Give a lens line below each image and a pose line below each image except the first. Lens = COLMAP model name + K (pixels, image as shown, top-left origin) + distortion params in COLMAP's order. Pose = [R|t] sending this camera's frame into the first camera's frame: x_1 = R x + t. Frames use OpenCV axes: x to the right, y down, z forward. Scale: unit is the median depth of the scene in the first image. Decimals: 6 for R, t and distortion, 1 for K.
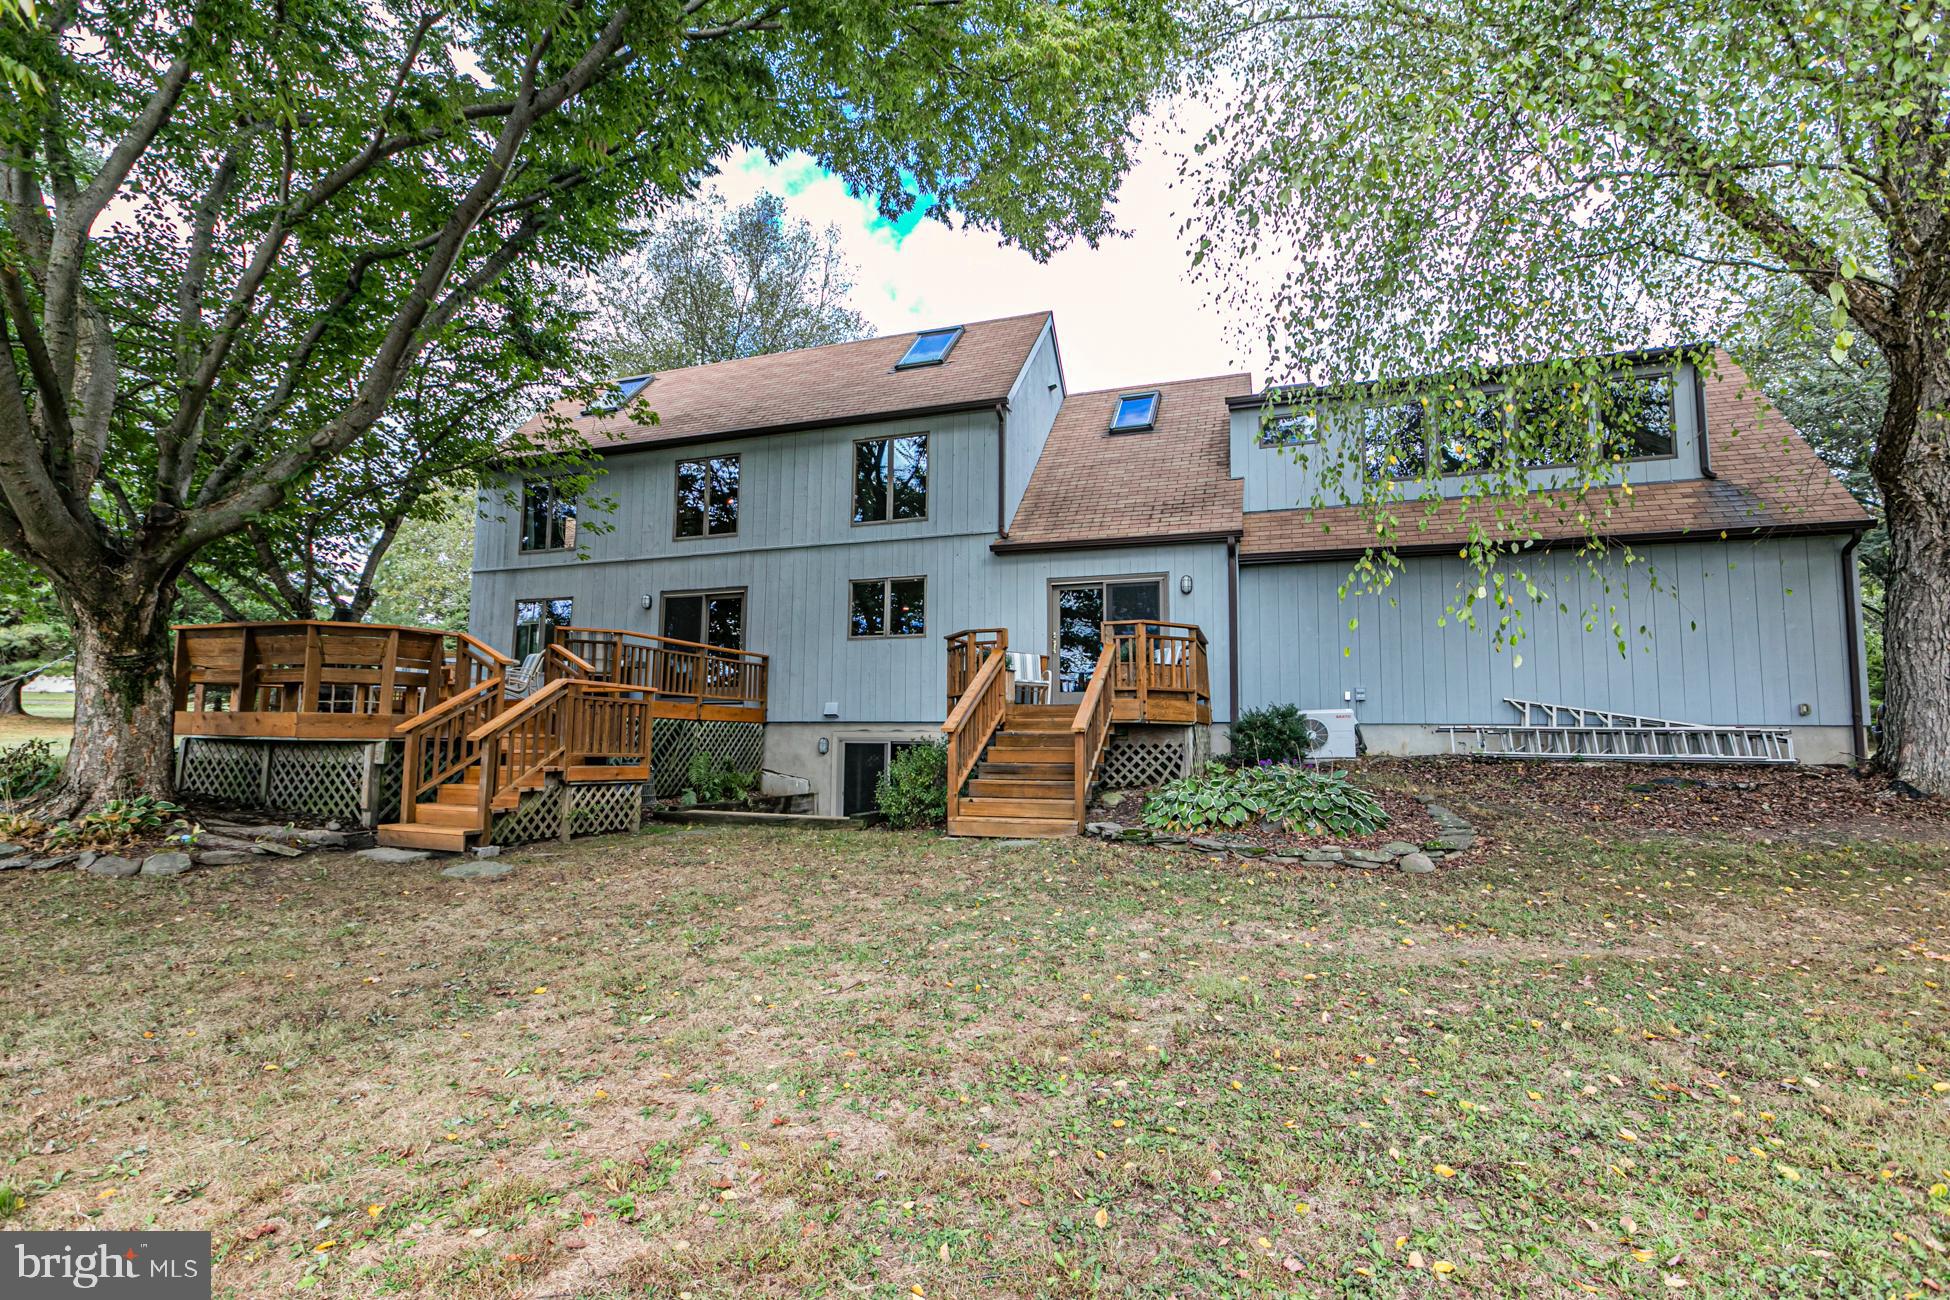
lens RADIAL K [[939.1, 0, 980.4], [0, 939.1, 647.6], [0, 0, 1]] dist [-0.004635, -0.000094]
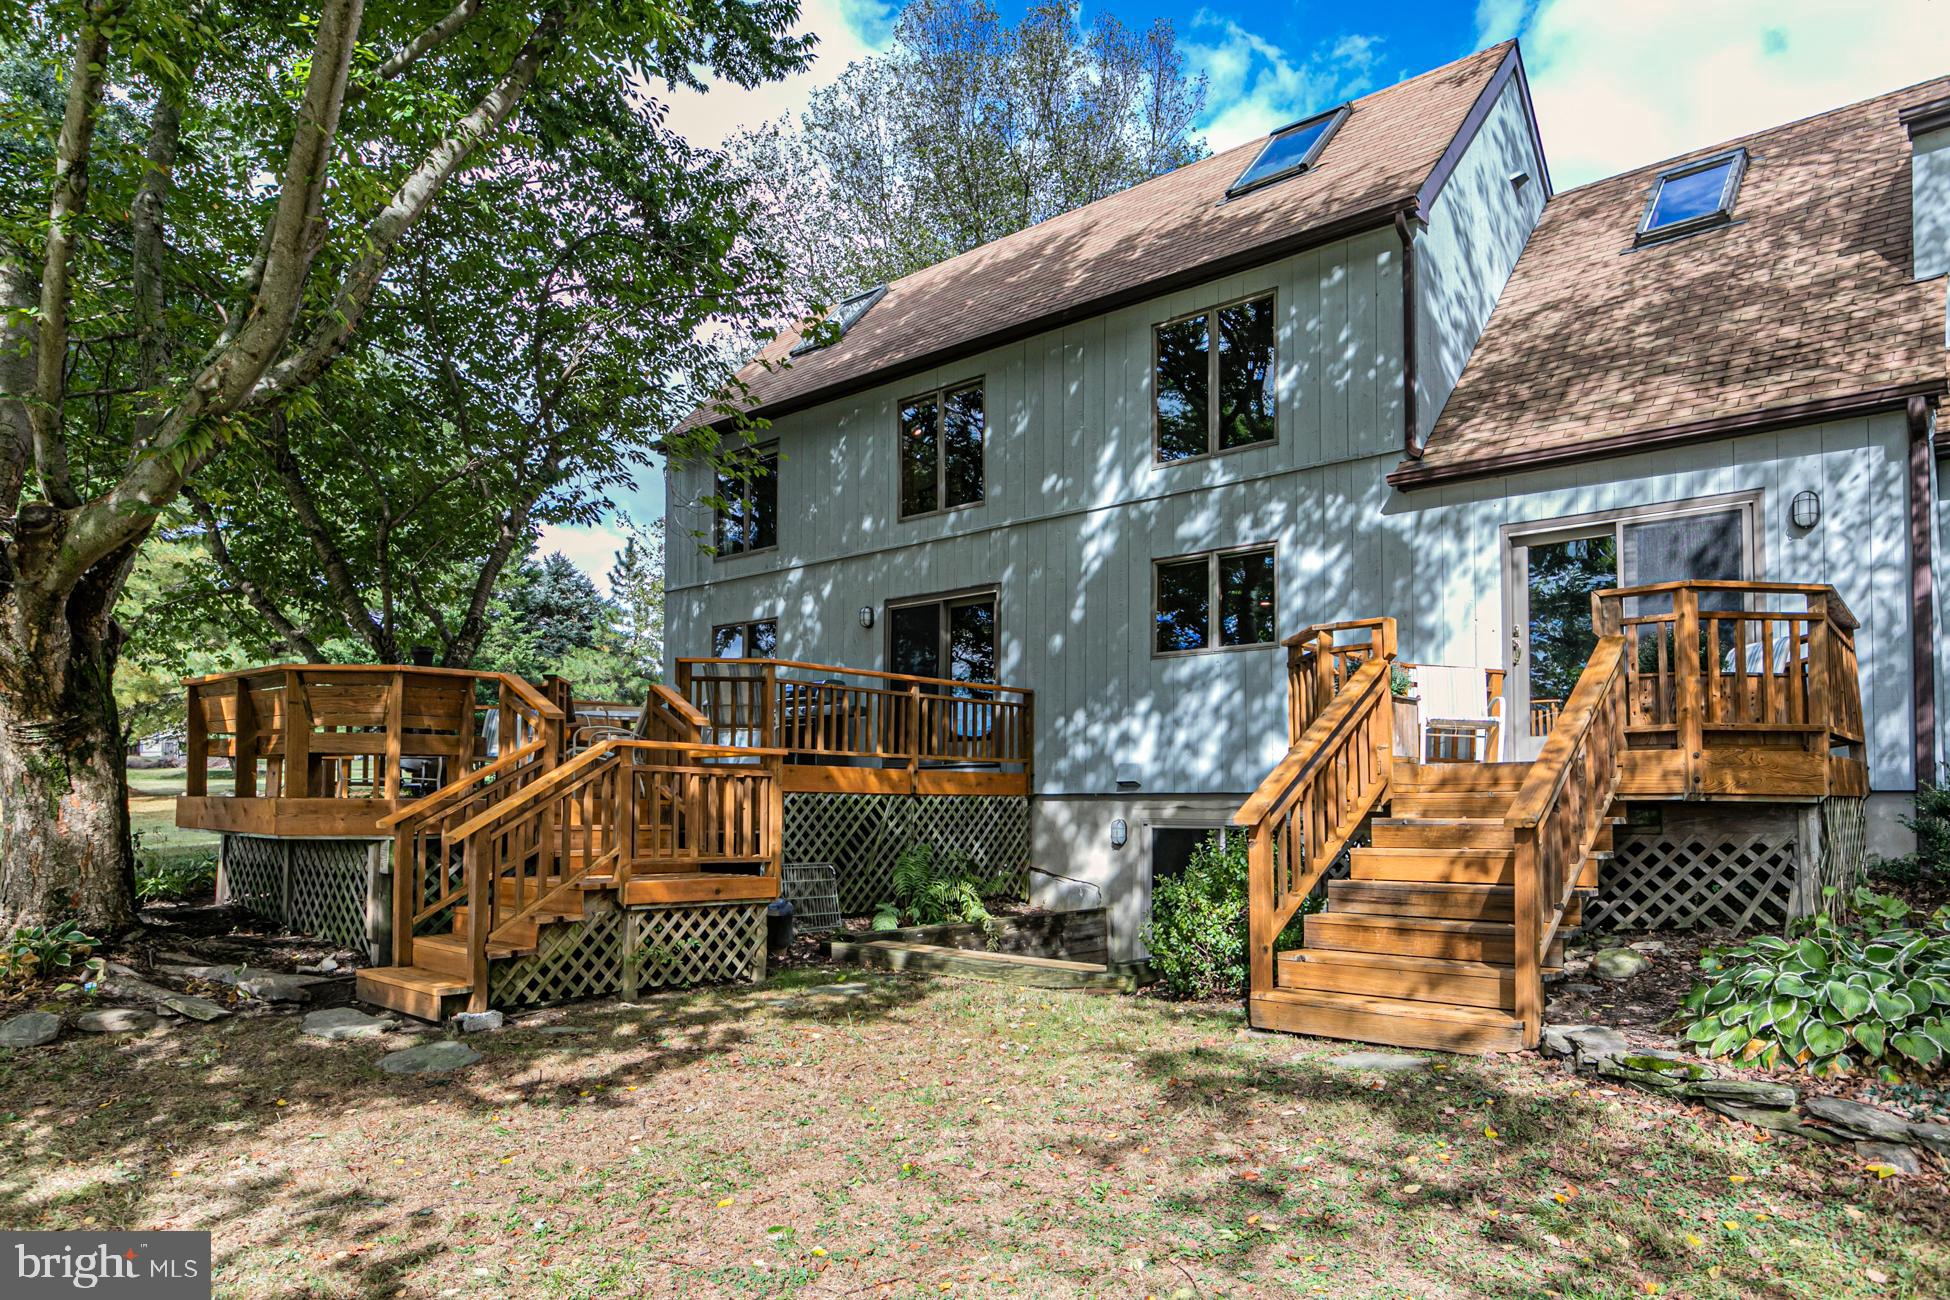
lens RADIAL K [[1272.1, 0, 954.8], [0, 1272.1, 754.9], [0, 0, 1]] dist [-0.001134, 0.001319]
pose [[0.927112, -0.019997, -0.374250, 0.066548], [0.042648, 0.997718, 0.052338, 0.007700], [0.372350, -0.064485, 0.925850, 0.263827]]
